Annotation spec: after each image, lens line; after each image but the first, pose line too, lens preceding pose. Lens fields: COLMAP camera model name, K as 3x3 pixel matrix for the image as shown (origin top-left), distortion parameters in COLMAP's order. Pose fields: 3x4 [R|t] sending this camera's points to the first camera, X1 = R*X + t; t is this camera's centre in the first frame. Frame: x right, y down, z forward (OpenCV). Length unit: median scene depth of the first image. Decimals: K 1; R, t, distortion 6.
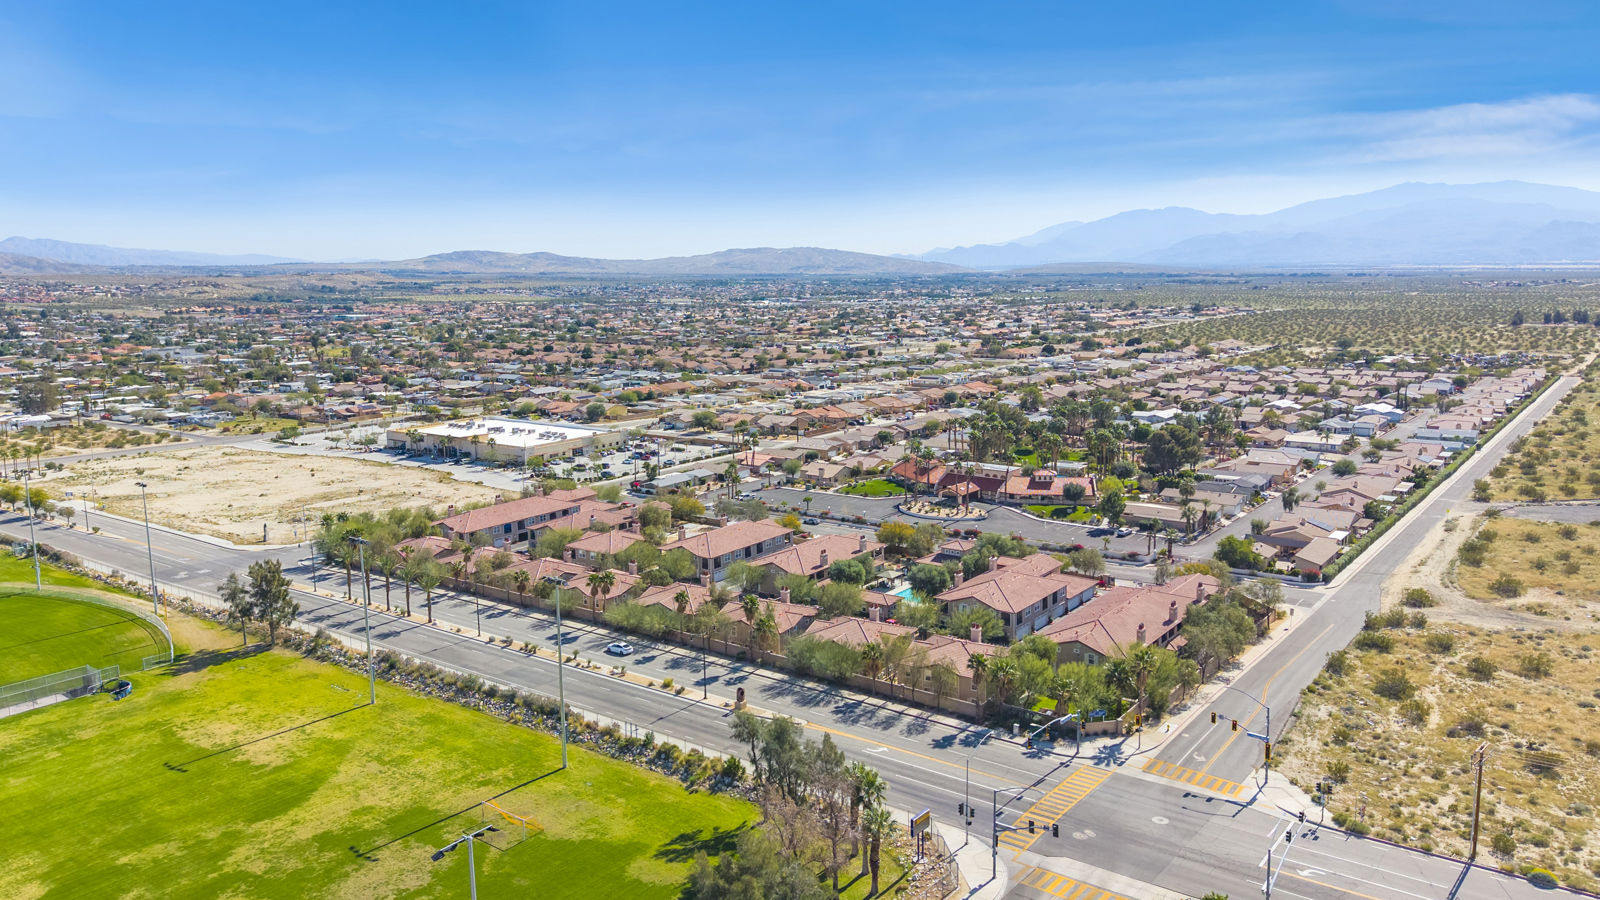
lens RADIAL K [[1143.3, 0, 807.1], [0, 1143.3, 479.2], [0, 0, 1]] dist [0.055693, -0.063750]
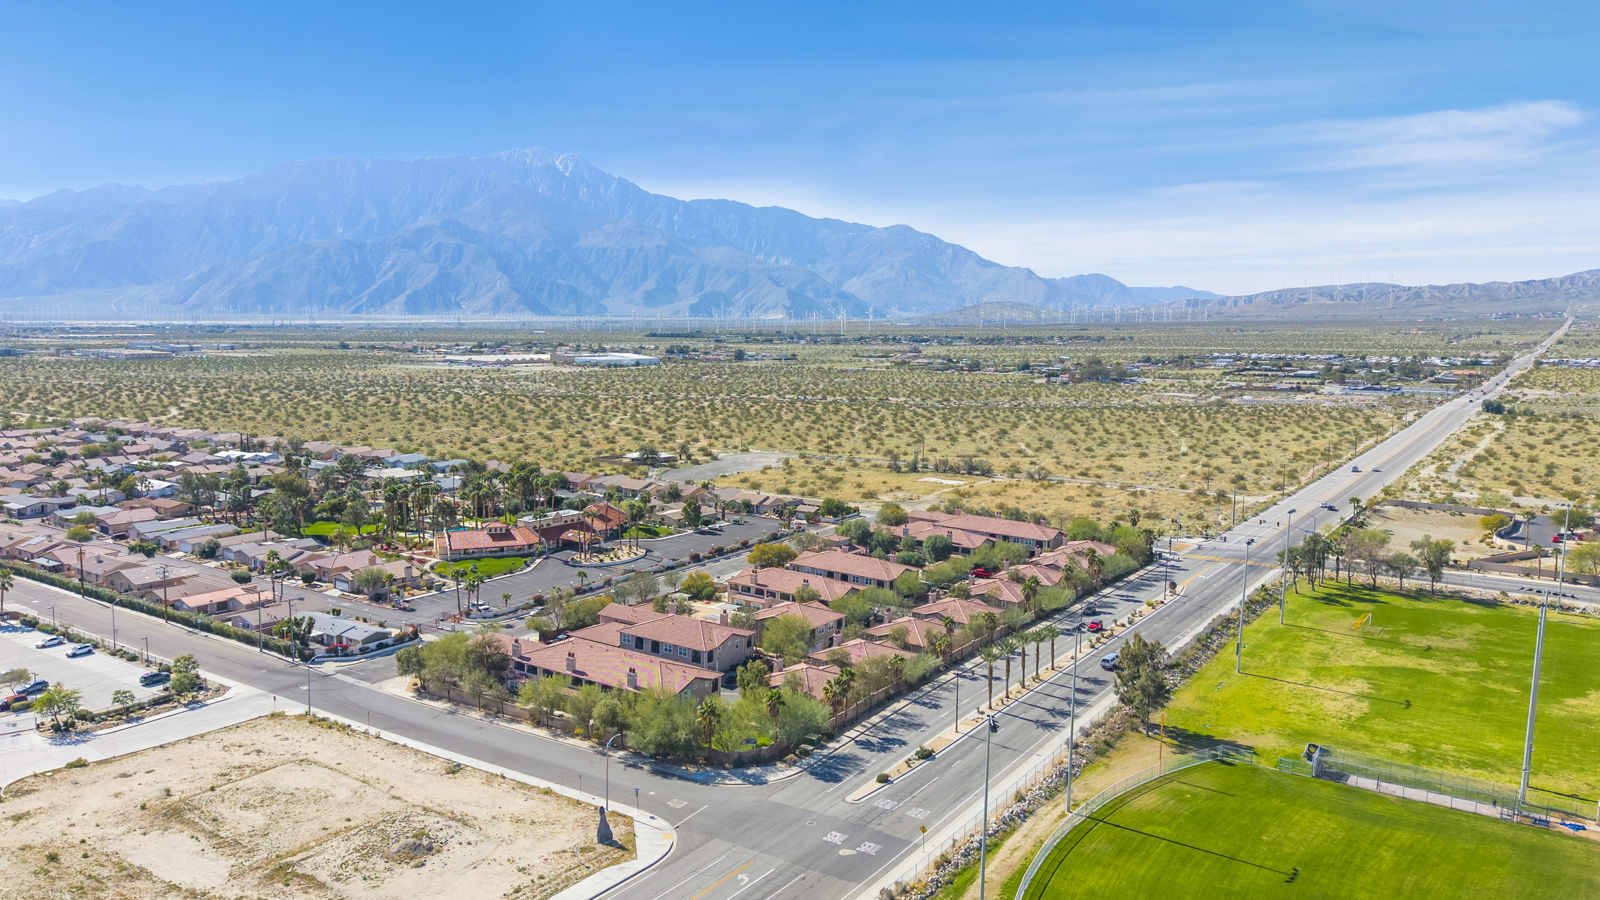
lens RADIAL K [[1143.3, 0, 807.1], [0, 1143.3, 479.2], [0, 0, 1]] dist [0.055693, -0.063750]
pose [[-0.052710, -0.126775, 0.990530, -1.093006], [0.168045, 0.976638, 0.133939, -0.178403], [-0.984369, 0.173514, -0.030174, 1.024686]]
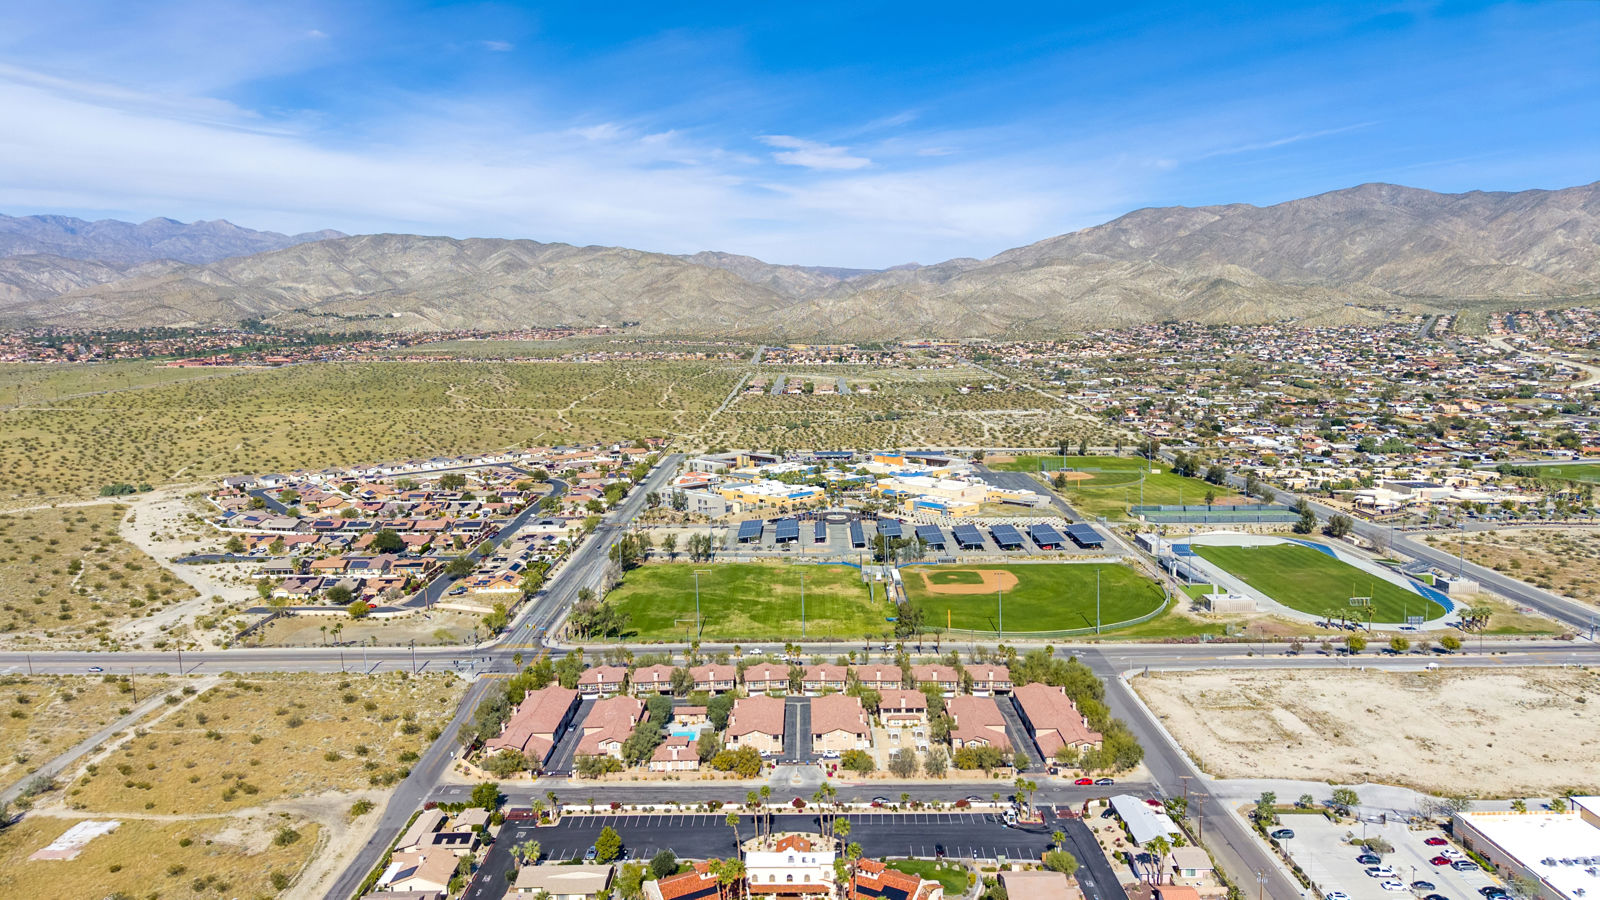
lens RADIAL K [[1060.7, 0, 786.8], [0, 1060.7, 448.3], [0, 0, 1]] dist [0.000868, -0.000830]
pose [[-0.804741, 0.105019, -0.584263, 0.717271], [-0.082897, 0.954702, 0.285783, -0.634016], [0.587809, 0.278415, -0.759582, 1.891028]]
